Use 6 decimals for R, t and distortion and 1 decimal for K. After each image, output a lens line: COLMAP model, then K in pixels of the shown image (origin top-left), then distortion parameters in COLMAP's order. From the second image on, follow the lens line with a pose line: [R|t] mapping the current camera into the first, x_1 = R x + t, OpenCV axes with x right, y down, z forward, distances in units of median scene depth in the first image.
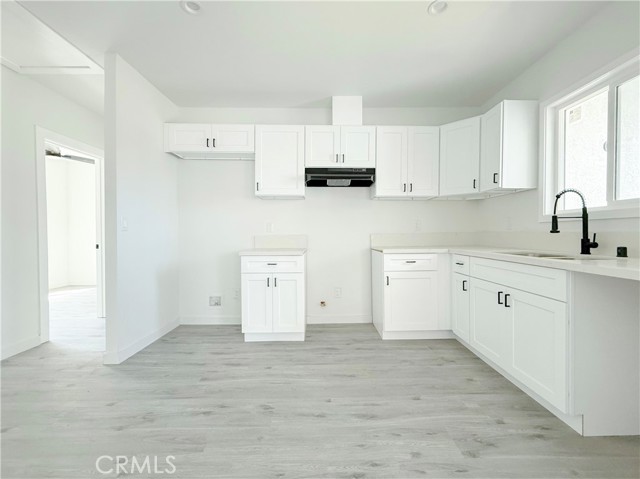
lens RADIAL K [[277.9, 0, 320.0], [0, 277.9, 239.5], [0, 0, 1]] dist [-0.001544, -0.000092]
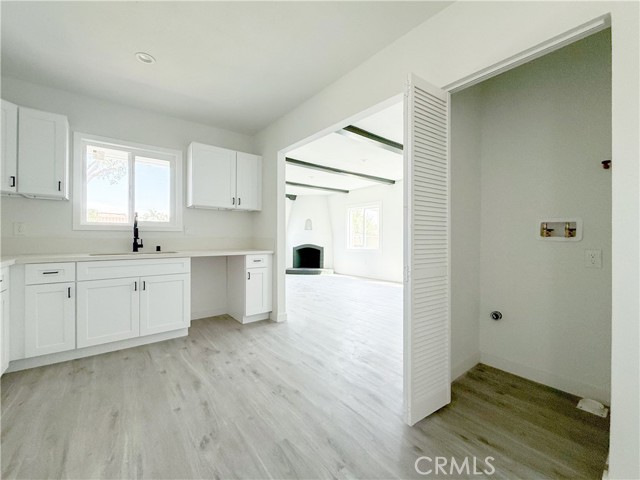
lens RADIAL K [[265.0, 0, 314.2], [0, 265.0, 237.5], [0, 0, 1]] dist [0.001502, 0.000414]
pose [[-0.600554, 0.000611, 0.799584, -0.728711], [0.015399, 0.999823, 0.010802, -0.025444], [-0.799436, 0.018800, -0.600457, 0.833908]]
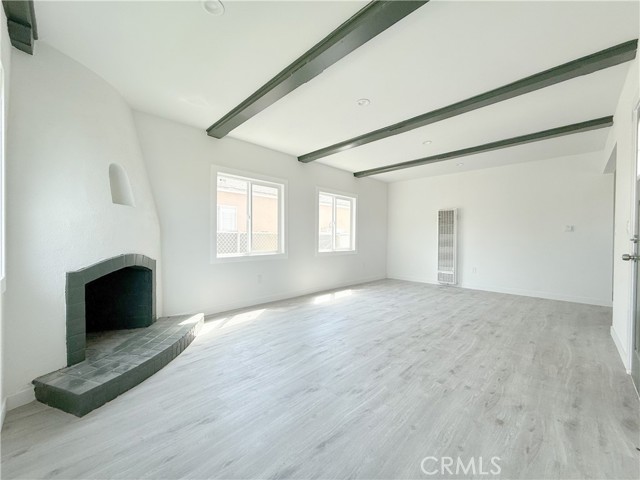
lens RADIAL K [[255.8, 0, 319.0], [0, 255.8, 240.4], [0, 0, 1]] dist [-0.000630, 0.000162]
pose [[-0.710370, -0.002839, -0.703822, 2.260371], [-0.027191, 0.999356, 0.023413, 0.004271], [0.703303, 0.035770, -0.709990, -0.002346]]
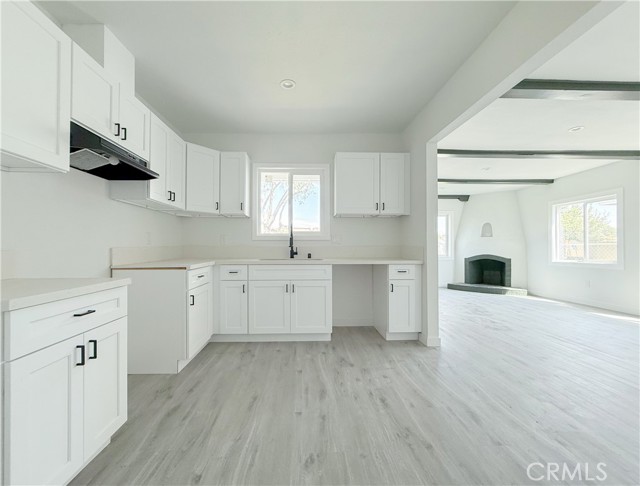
lens RADIAL K [[268.6, 0, 309.0], [0, 268.6, 244.8], [0, 0, 1]] dist [-0.000398, -0.000202]
pose [[-0.011142, 0.011277, 0.999874, -0.676911], [0.021000, 0.999719, -0.011042, -0.012868], [-0.999717, 0.020874, -0.011375, 0.686708]]
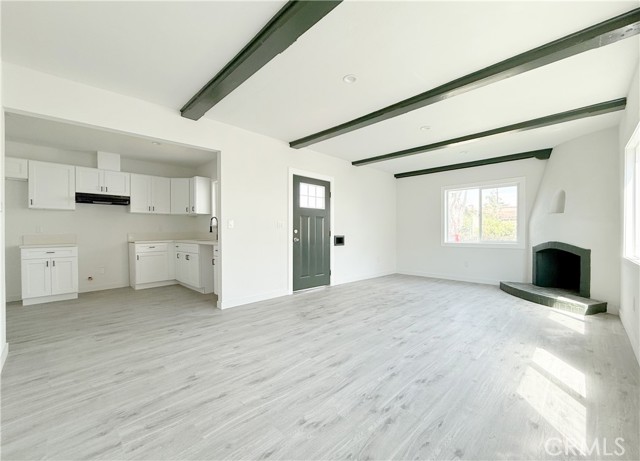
lens RADIAL K [[265.0, 0, 330.5], [0, 265.0, 233.9], [0, 0, 1]] dist [-0.000261, -0.000022]
pose [[0.698433, -0.008276, 0.715627, -0.148106], [0.021007, 0.999739, -0.008940, 0.030989], [-0.715367, 0.021277, 0.698425, -1.345780]]
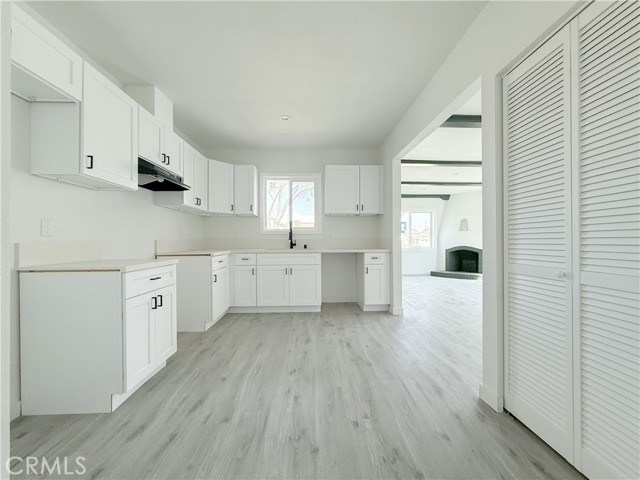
lens RADIAL K [[255.8, 0, 319.0], [0, 255.8, 240.4], [0, 0, 1]] dist [-0.000630, 0.000162]
pose [[-0.018006, 0.004584, 0.999827, -0.963104], [0.025251, 0.999673, -0.004129, -0.002283], [-0.999519, 0.025173, -0.018116, 0.609234]]
